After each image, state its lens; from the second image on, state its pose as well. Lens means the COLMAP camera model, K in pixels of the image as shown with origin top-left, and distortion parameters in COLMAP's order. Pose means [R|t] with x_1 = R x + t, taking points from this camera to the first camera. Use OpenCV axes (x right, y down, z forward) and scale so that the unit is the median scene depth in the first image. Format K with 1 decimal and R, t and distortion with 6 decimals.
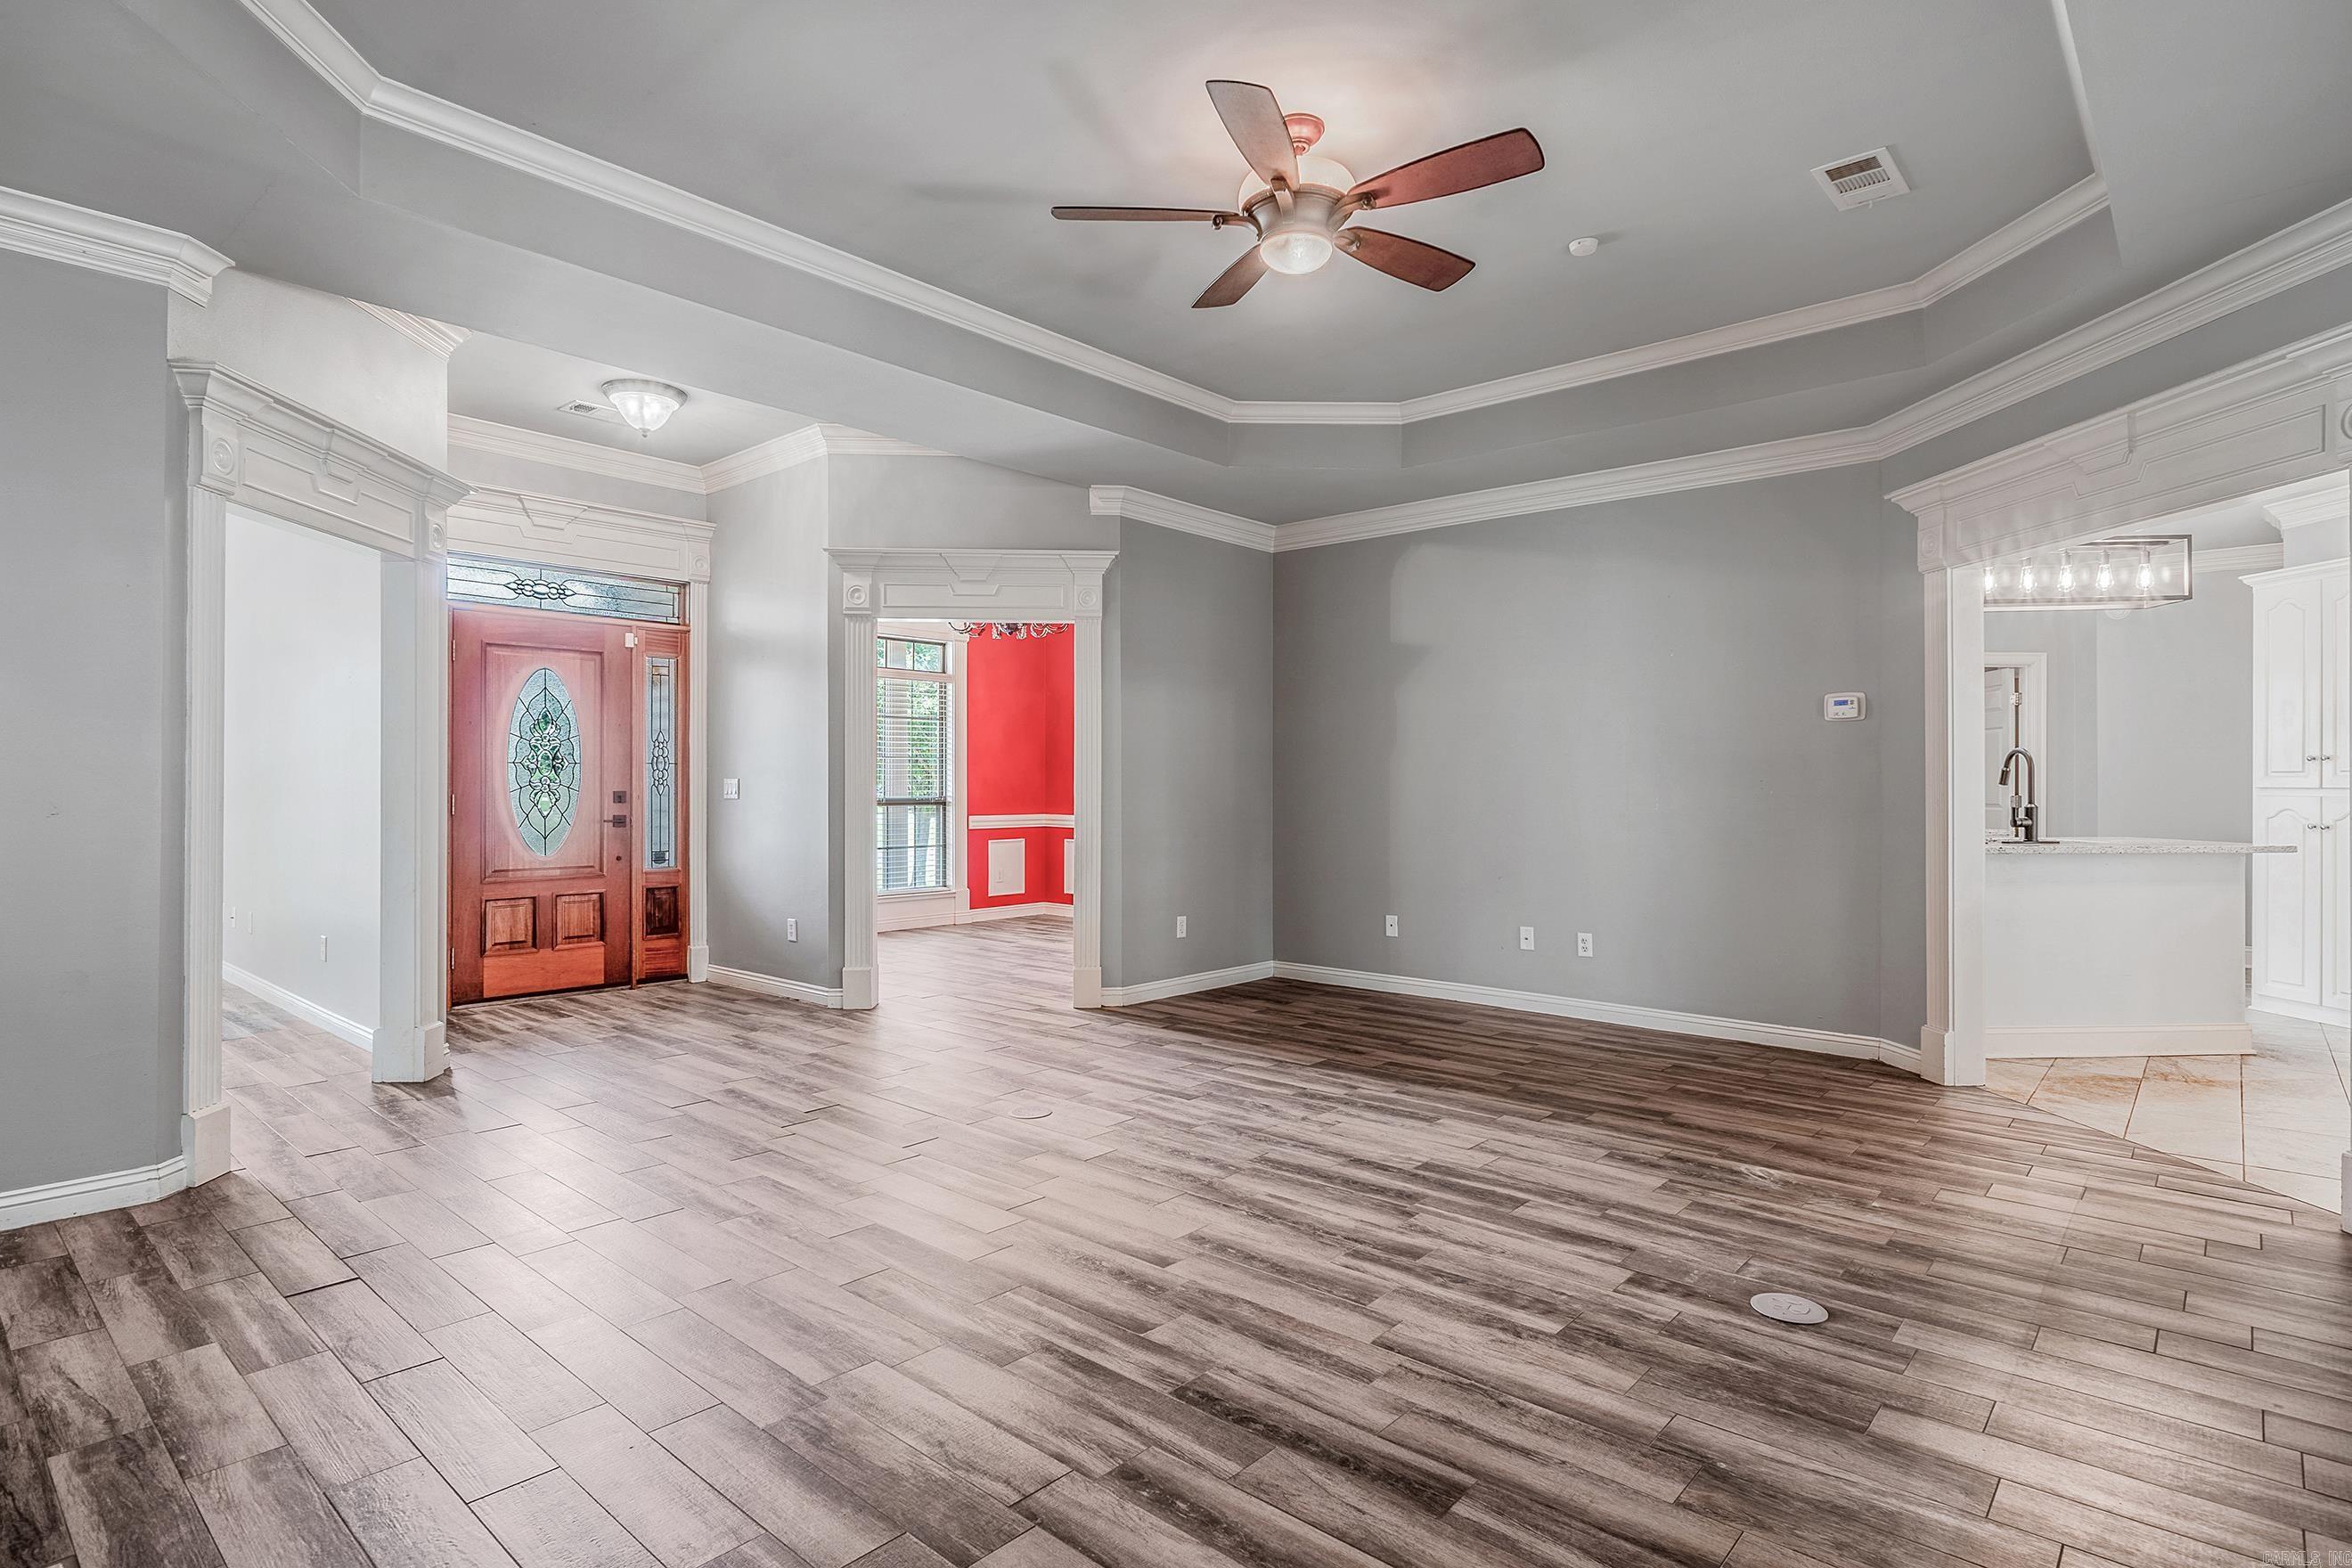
lens RADIAL K [[1202.8, 0, 1175.6], [0, 1202.8, 792.2], [0, 0, 1]] dist [-0.011295, 0.000956]
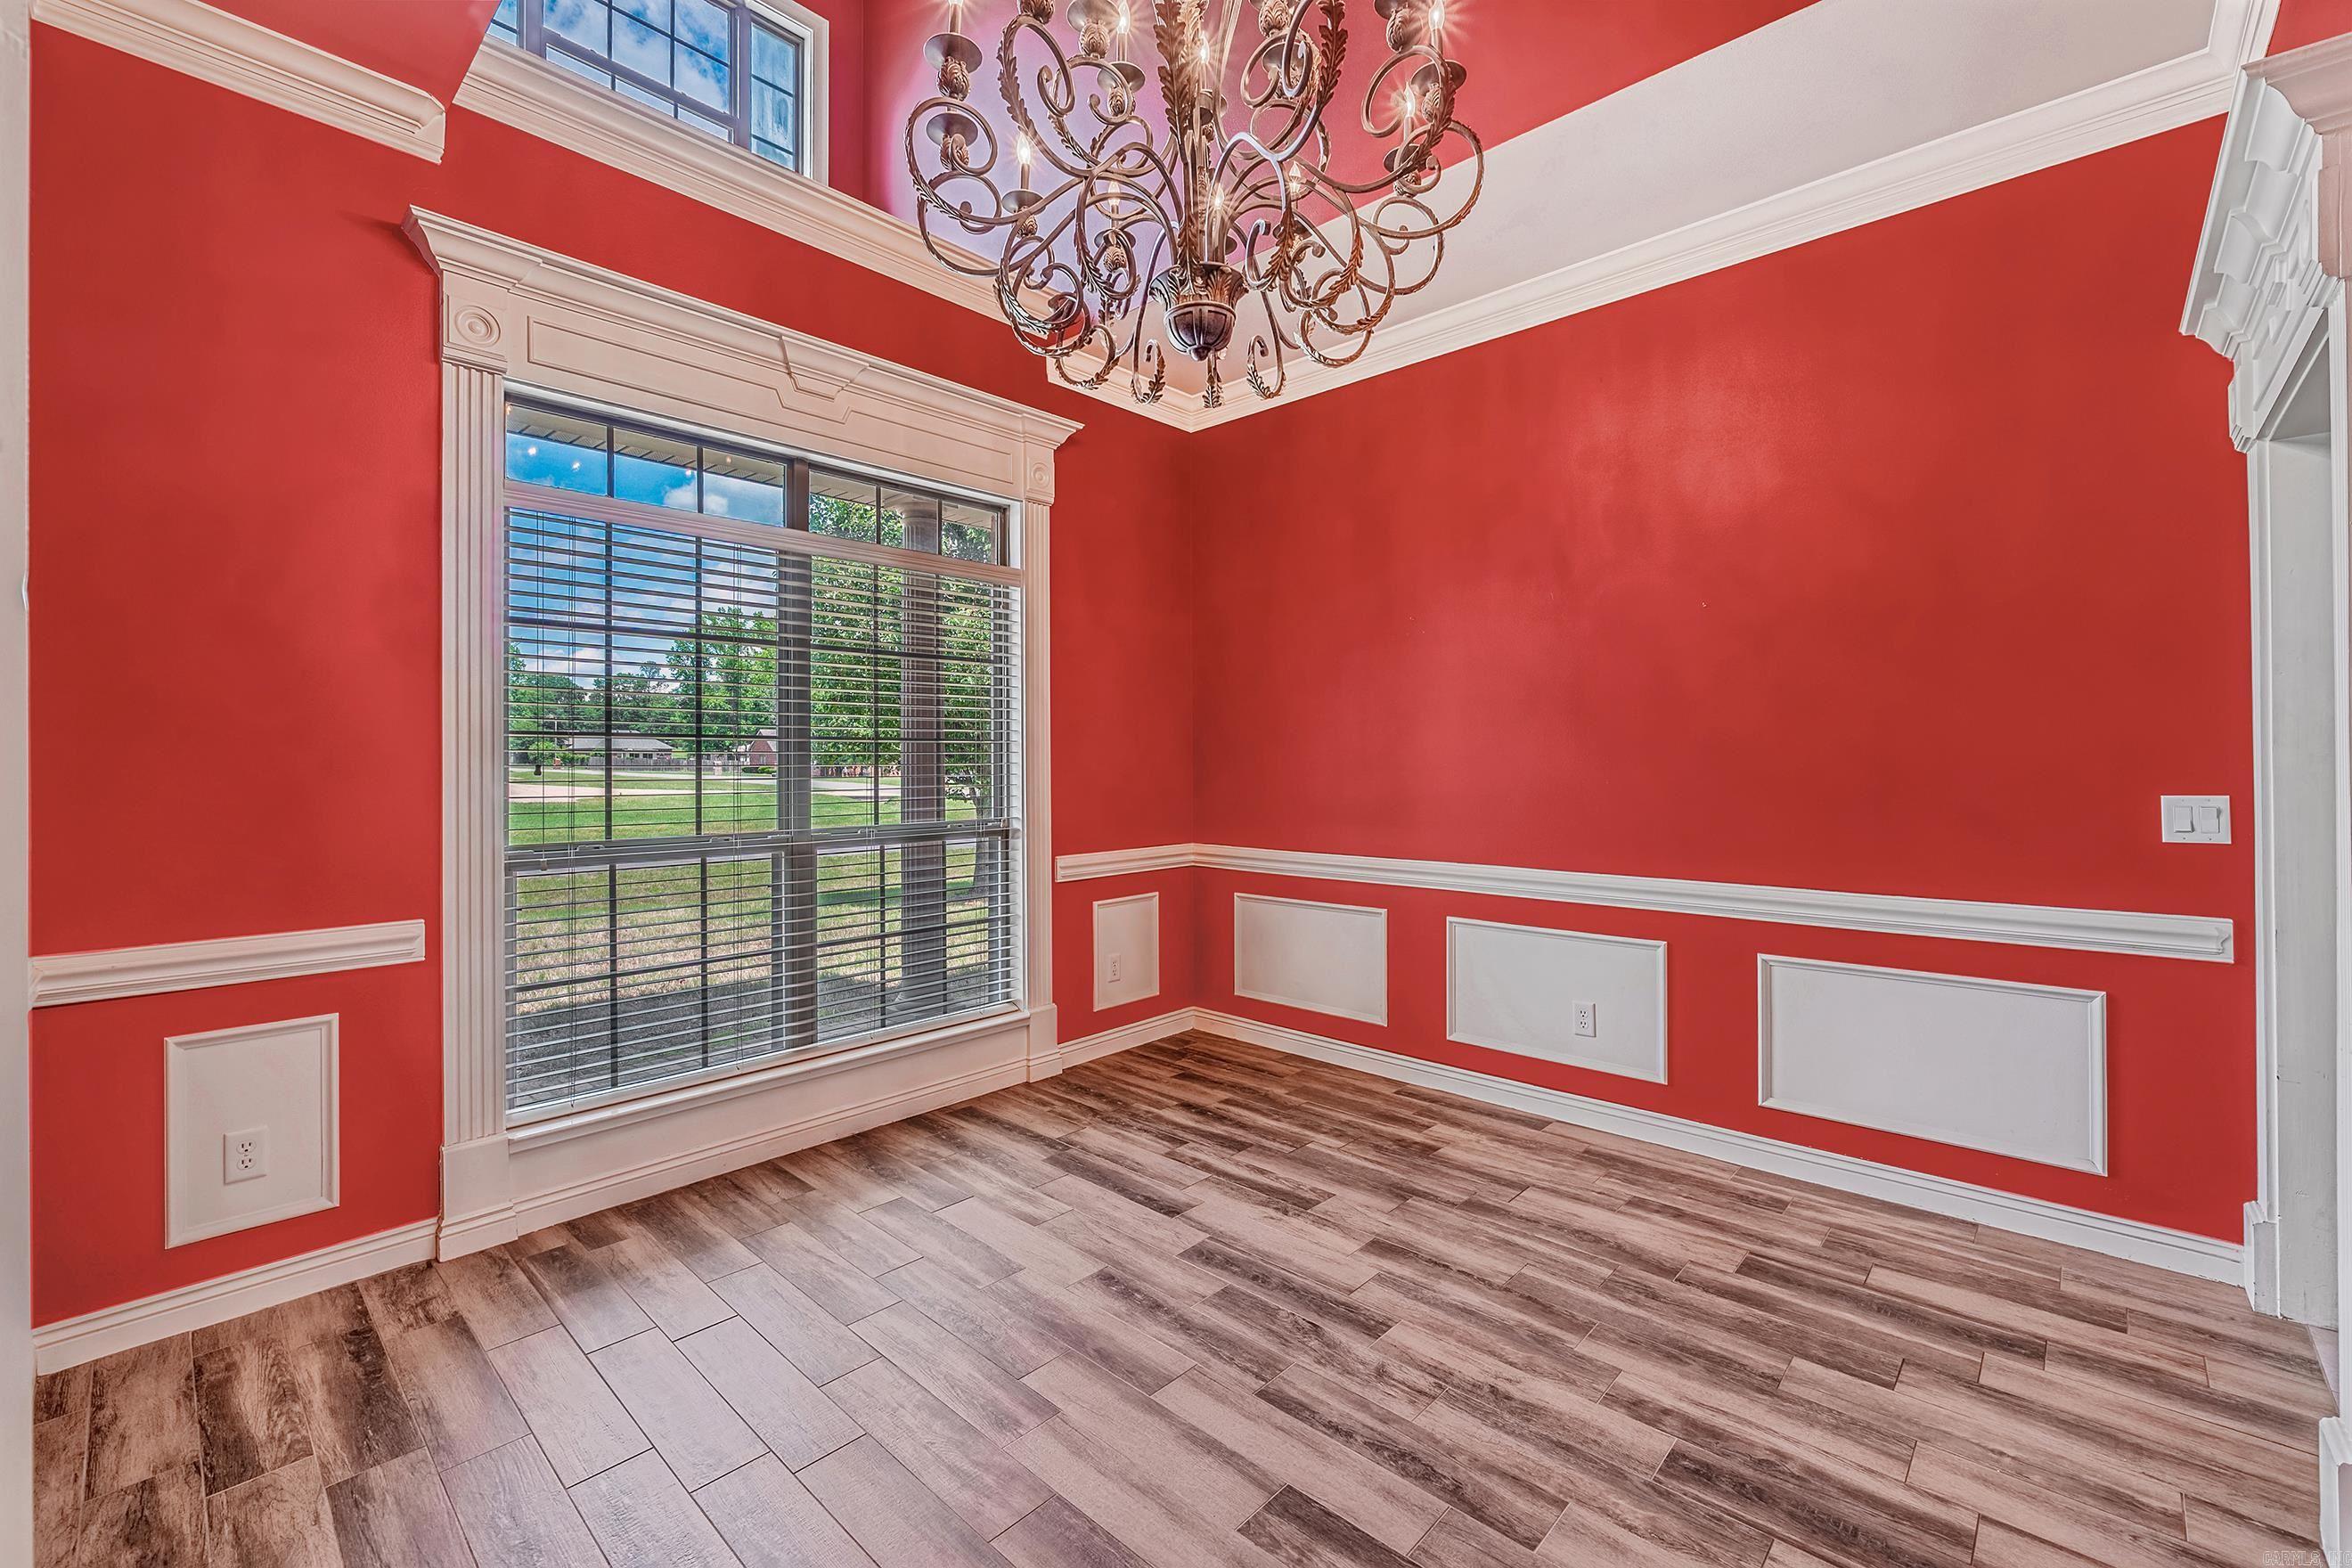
lens RADIAL K [[989.4, 0, 1163.1], [0, 989.4, 768.4], [0, 0, 1]] dist [-0.009131, -0.000158]
pose [[0.999503, -0.003619, -0.031328, -0.276145], [0.003692, 0.999991, 0.002270, -0.041176], [0.031320, -0.002385, 0.999507, 1.432741]]
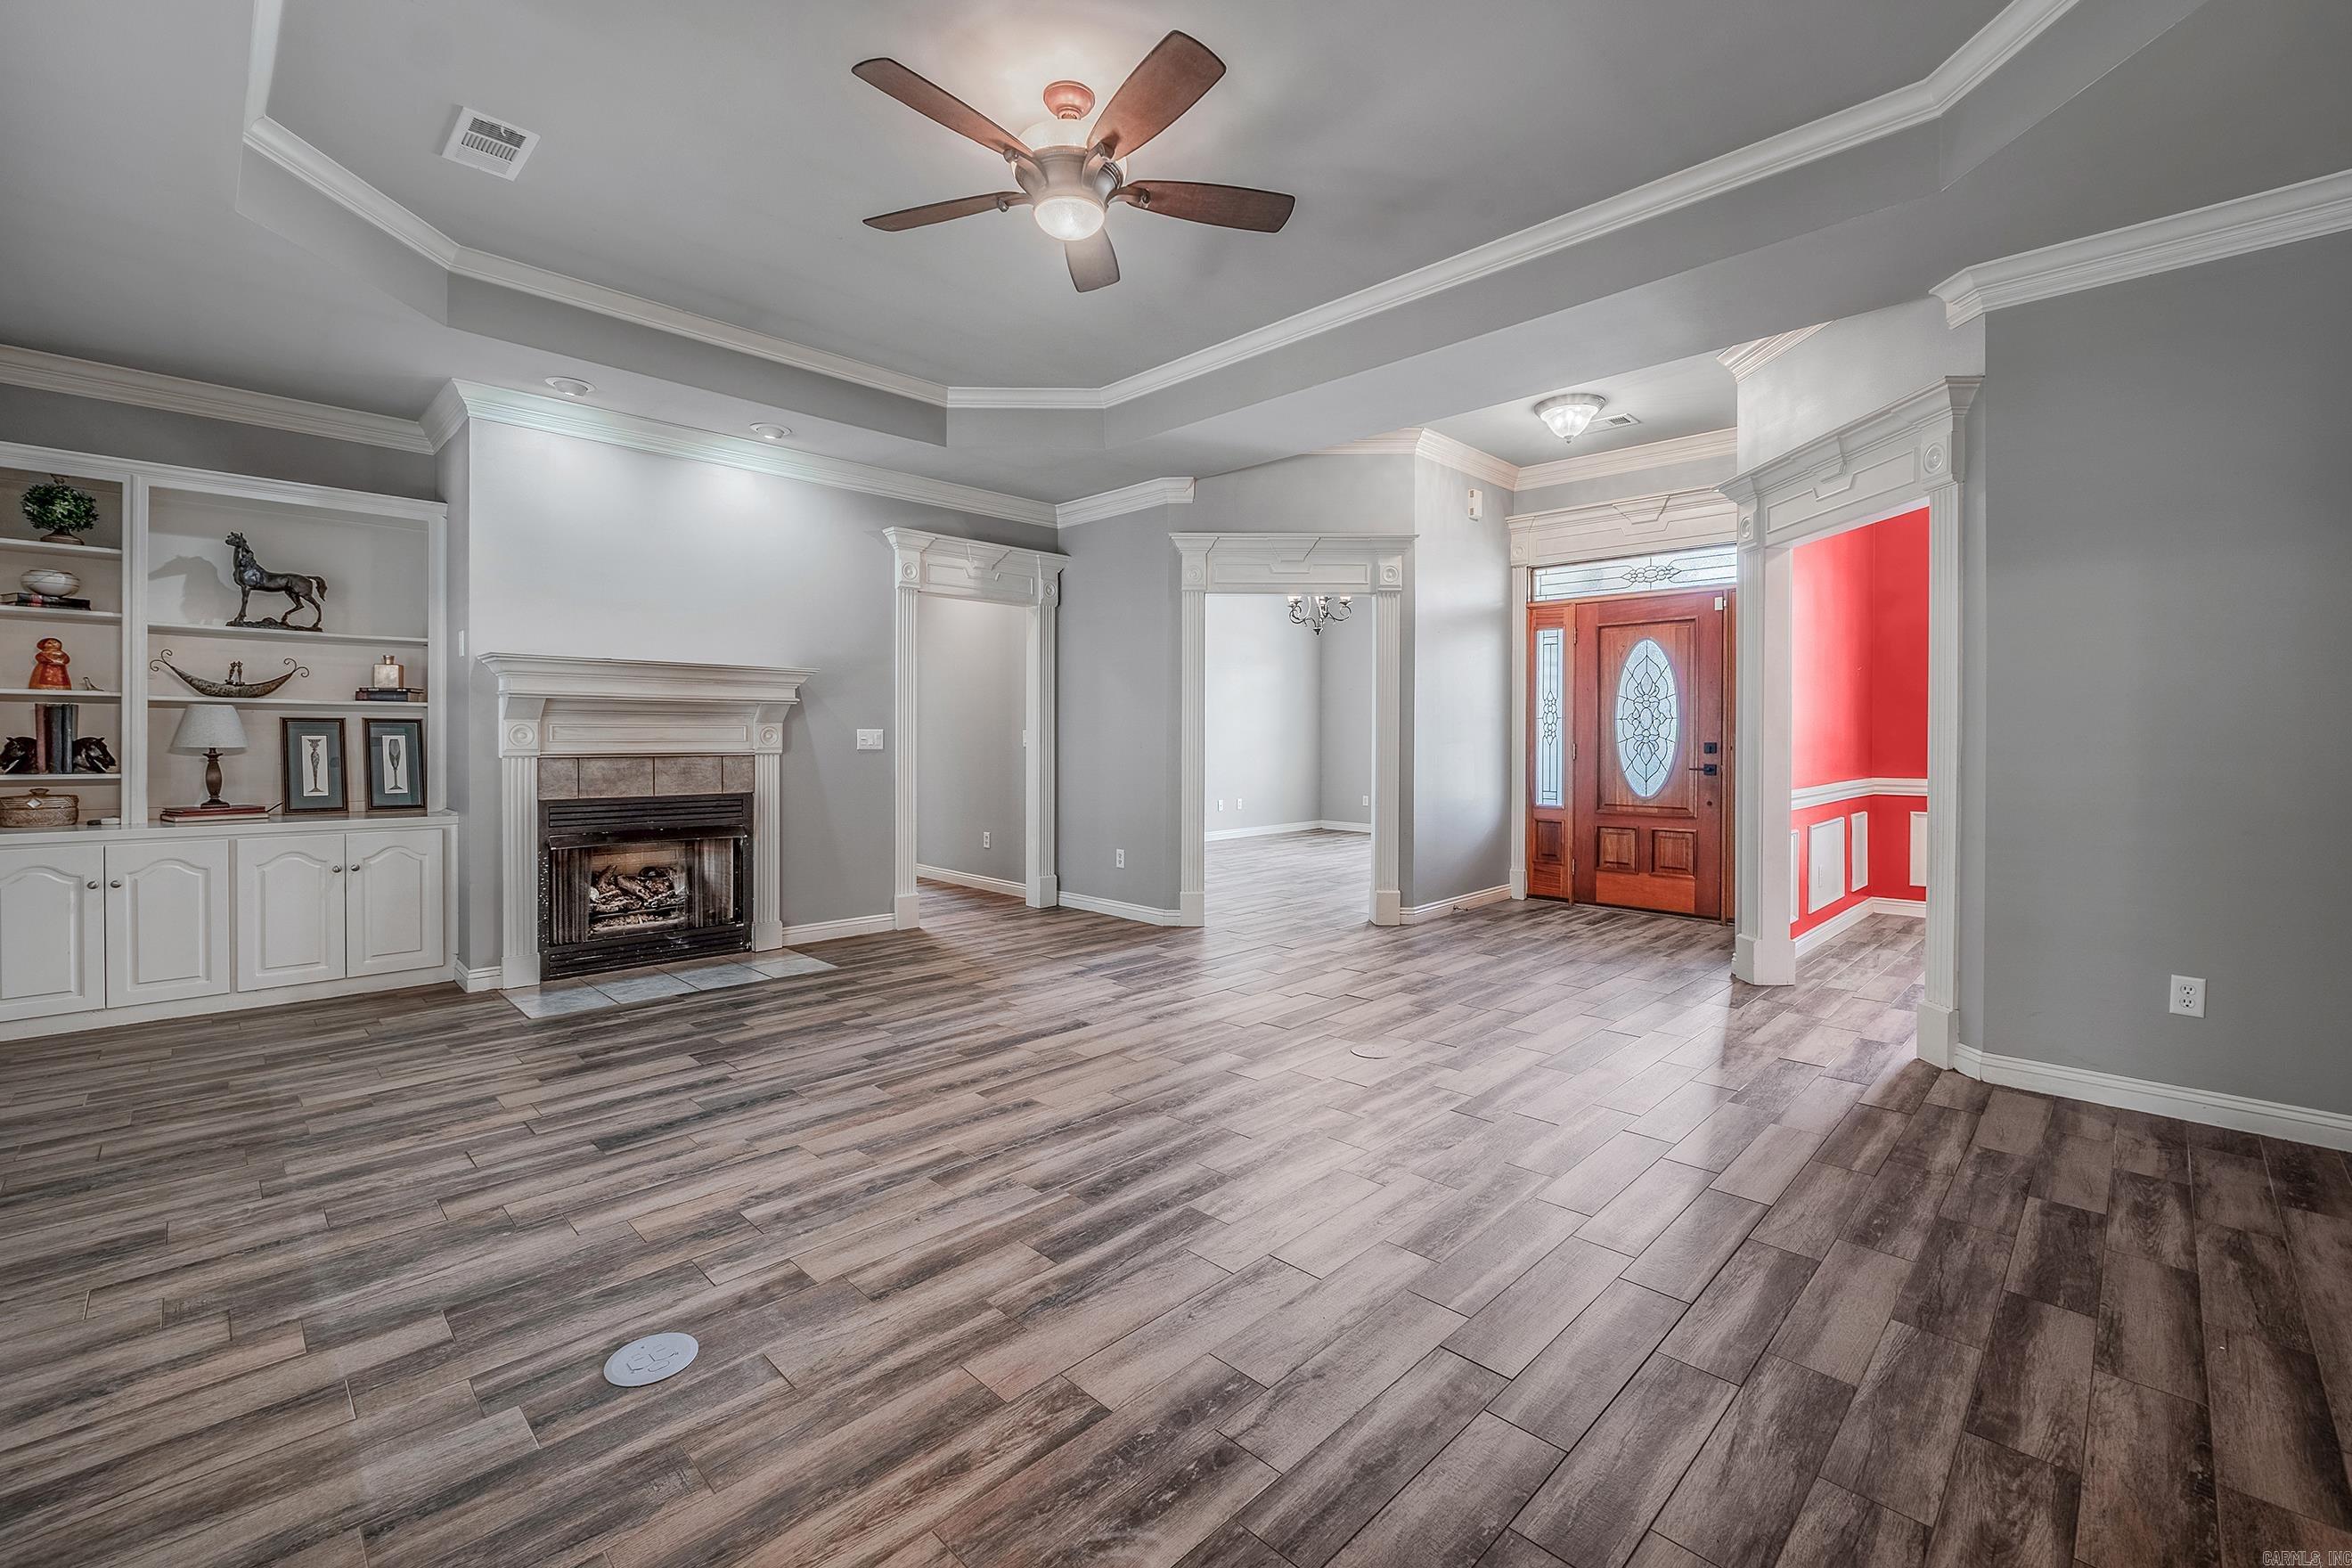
lens RADIAL K [[989.4, 0, 1167.7], [0, 989.4, 741.1], [0, 0, 1]] dist [-0.009131, -0.000158]
pose [[-0.061862, 0.004187, -0.998076, 0.758237], [-0.011695, 0.999920, 0.004920, -0.001218], [0.998016, 0.011976, -0.061809, 0.905876]]
